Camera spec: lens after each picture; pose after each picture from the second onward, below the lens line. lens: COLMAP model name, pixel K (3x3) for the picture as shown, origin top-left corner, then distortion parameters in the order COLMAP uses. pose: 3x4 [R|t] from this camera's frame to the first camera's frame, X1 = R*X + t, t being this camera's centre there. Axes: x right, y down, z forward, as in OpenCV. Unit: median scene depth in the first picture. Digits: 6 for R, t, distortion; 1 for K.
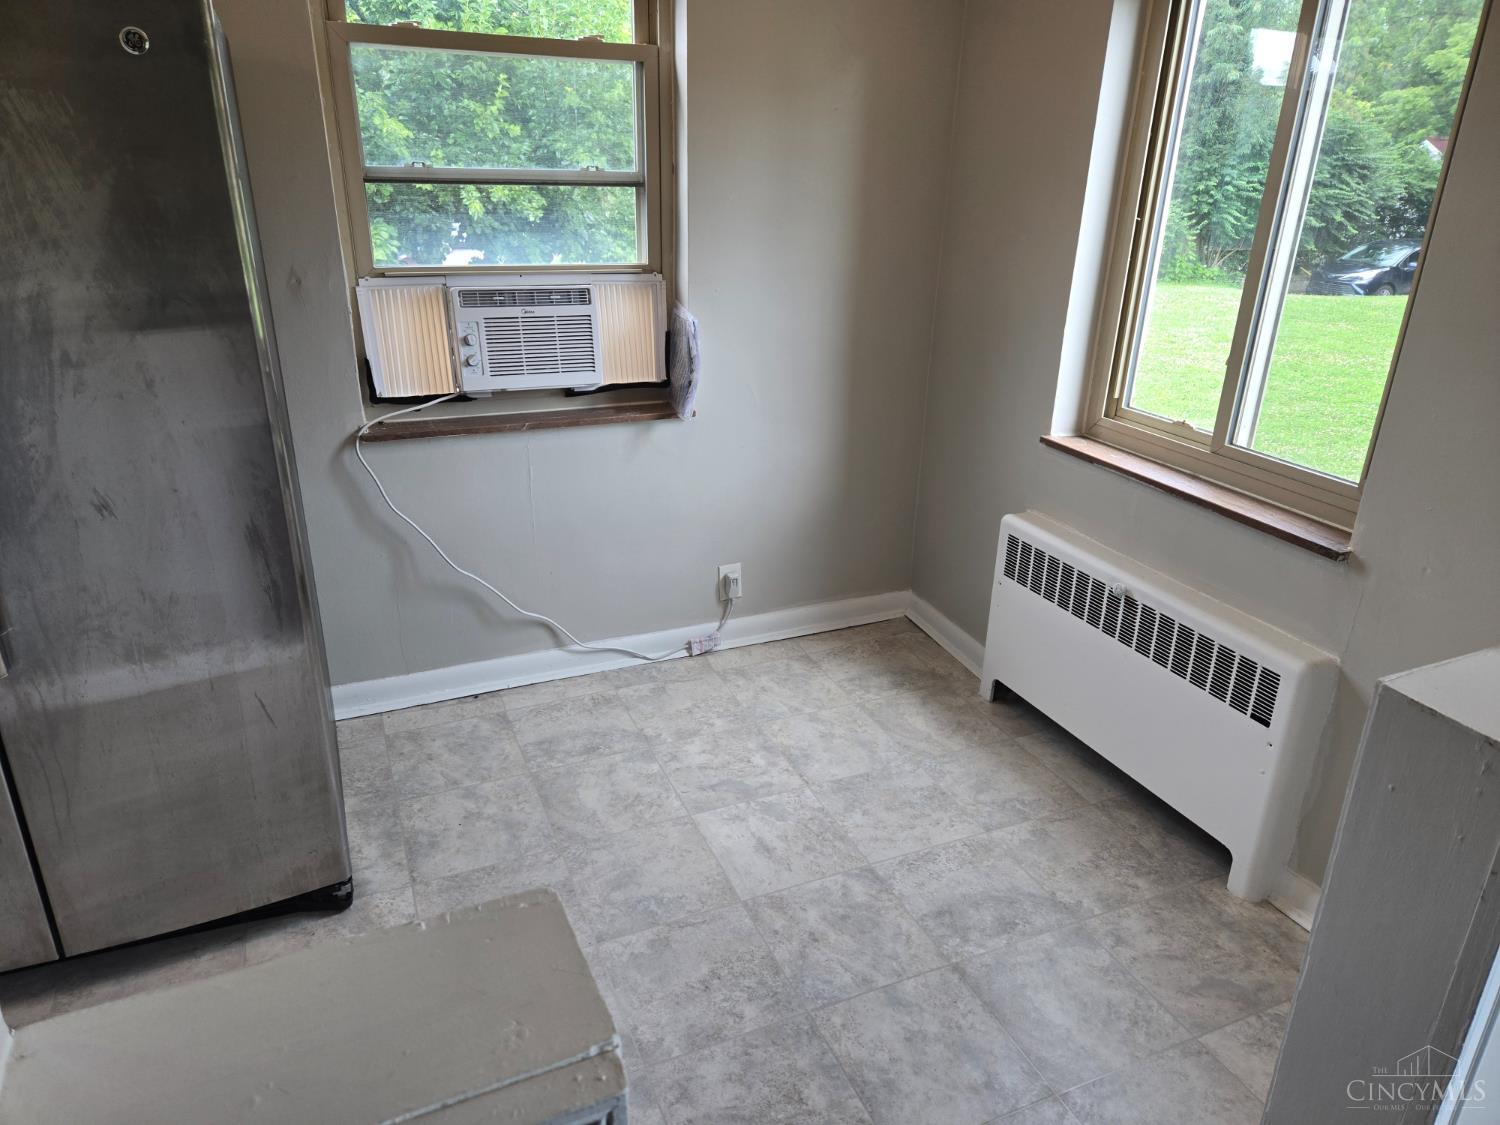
lens RADIAL K [[991.8, 0, 760.8], [0, 991.8, 557.3], [0, 0, 1]] dist [0.047994, -0.006826]
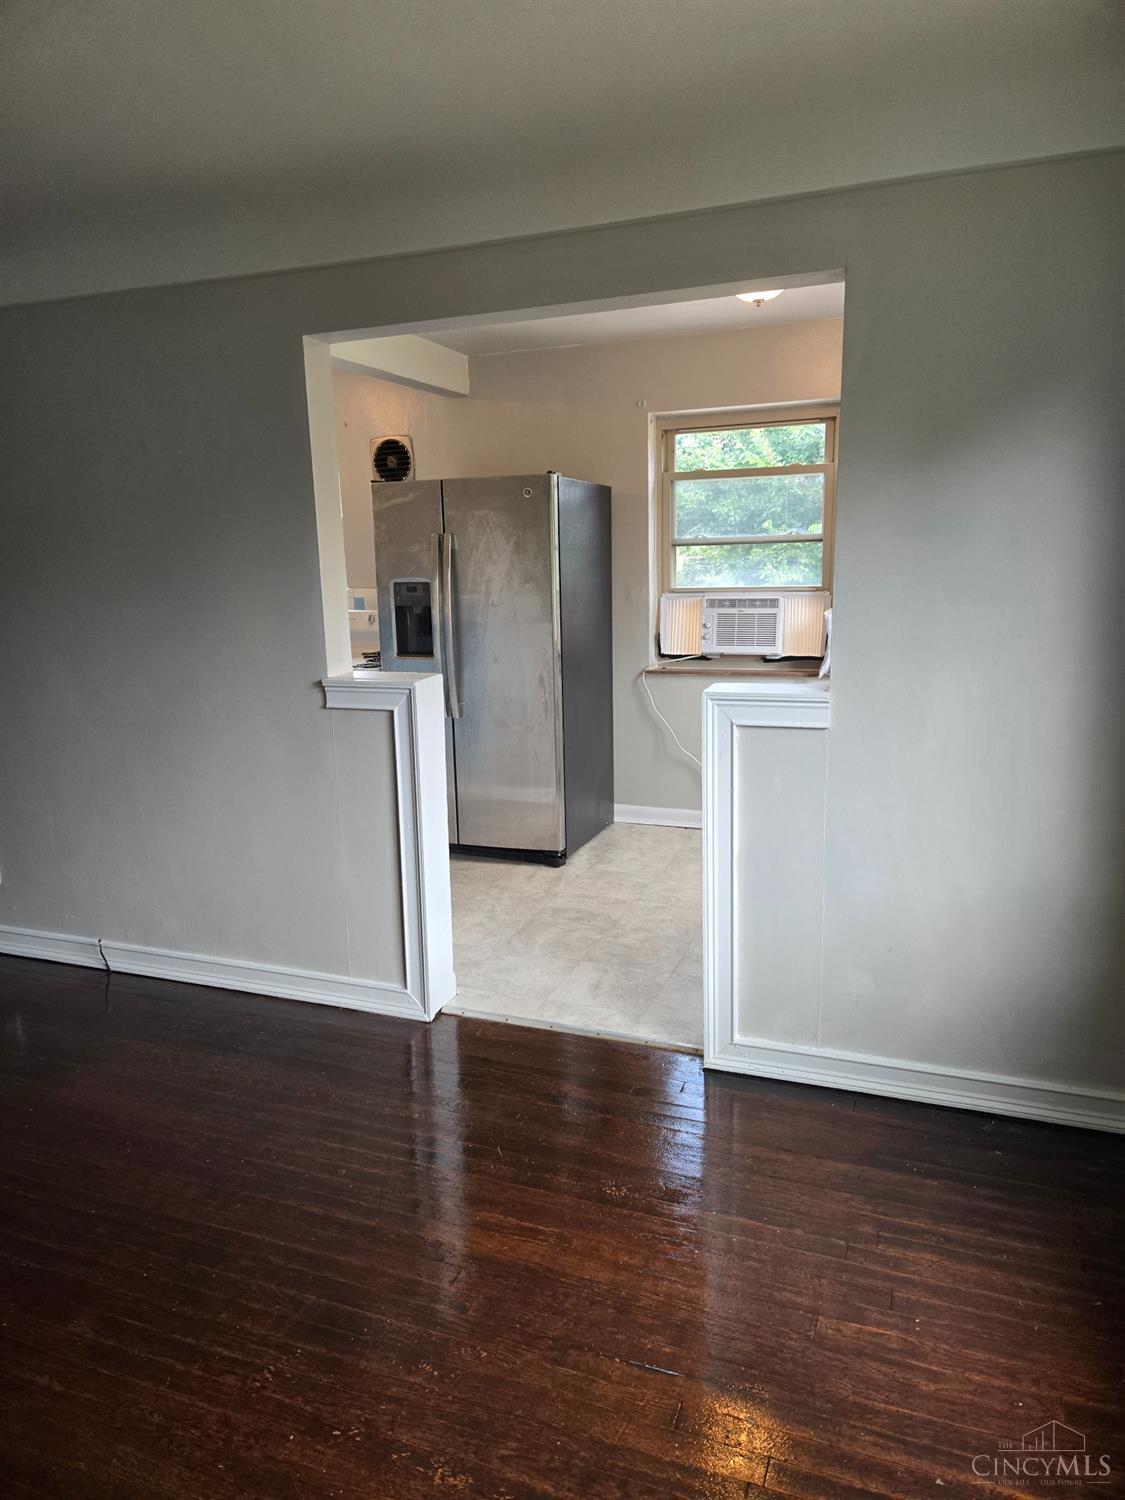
lens RADIAL K [[991.8, 0, 562.8], [0, 991.8, 762.3], [0, 0, 1]] dist [0.047994, -0.006826]
pose [[0.704670, 0.109614, -0.701017, 0.831256], [-0.228053, 0.970561, -0.077480, 0.231879], [0.671887, 0.214467, 0.708923, -0.429705]]
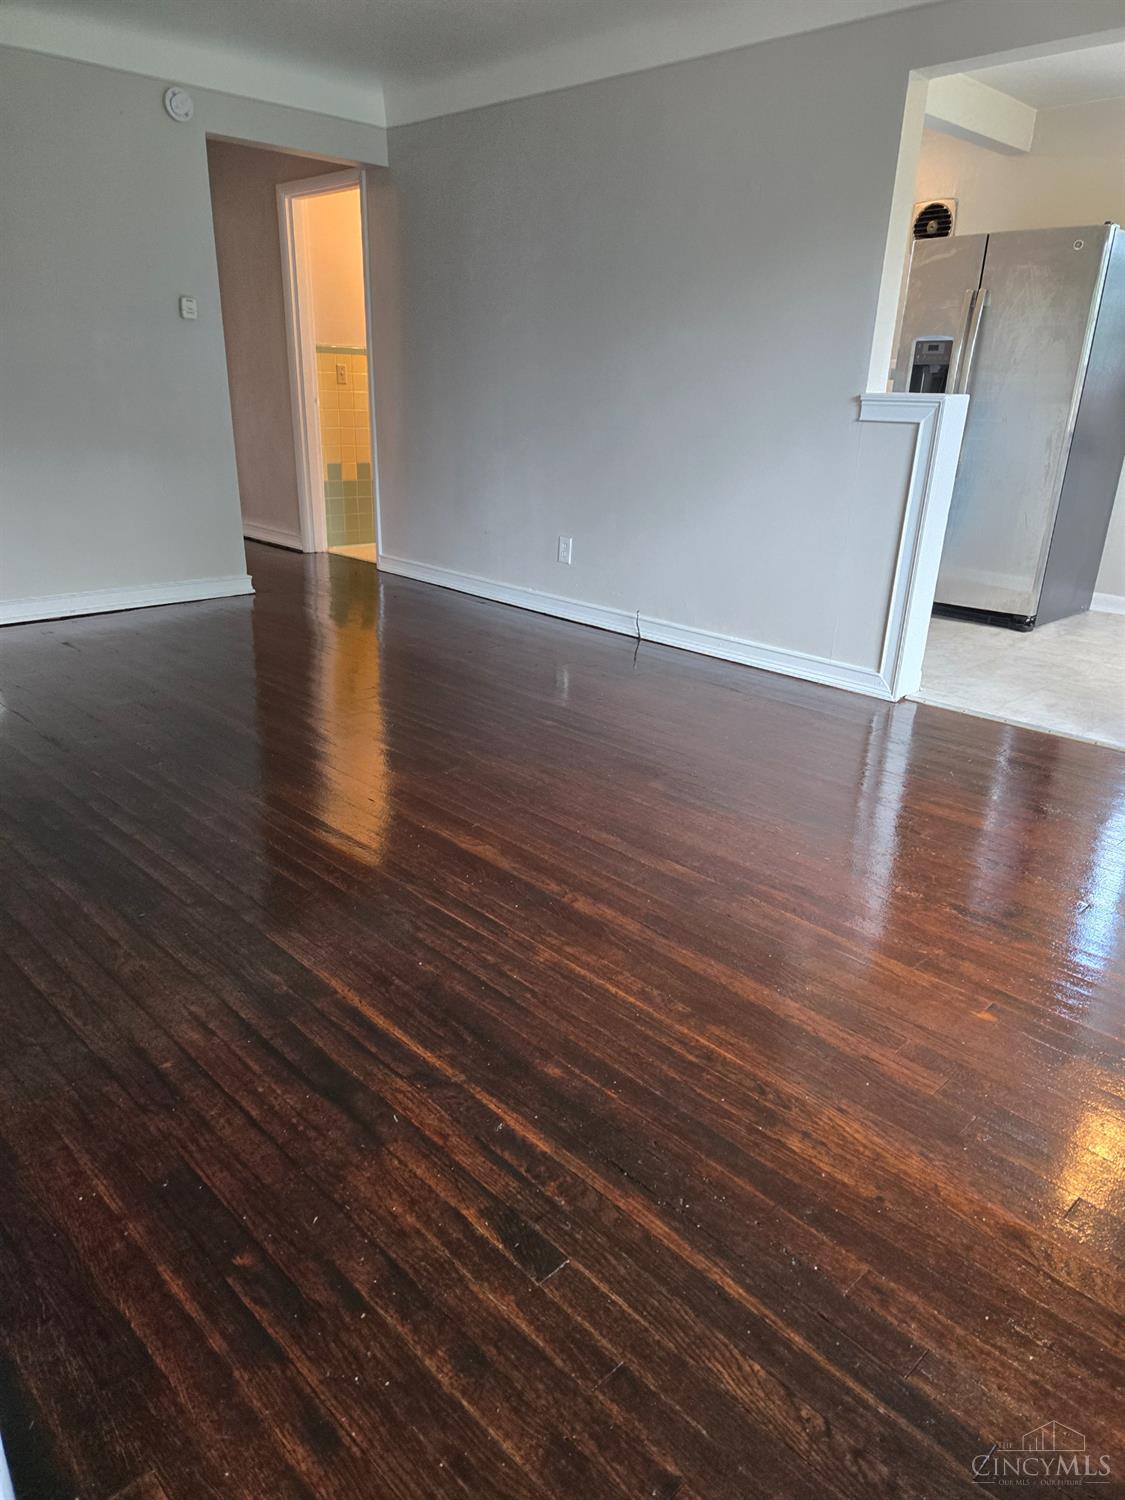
lens RADIAL K [[991.8, 0, 569.8], [0, 991.8, 750.1], [0, 0, 1]] dist [0.047994, -0.006826]
pose [[0.341477, 0.313300, -0.886136, 1.039945], [-0.366583, 0.912536, 0.181370, 0.441425], [0.865454, 0.262909, 0.426460, -0.613740]]
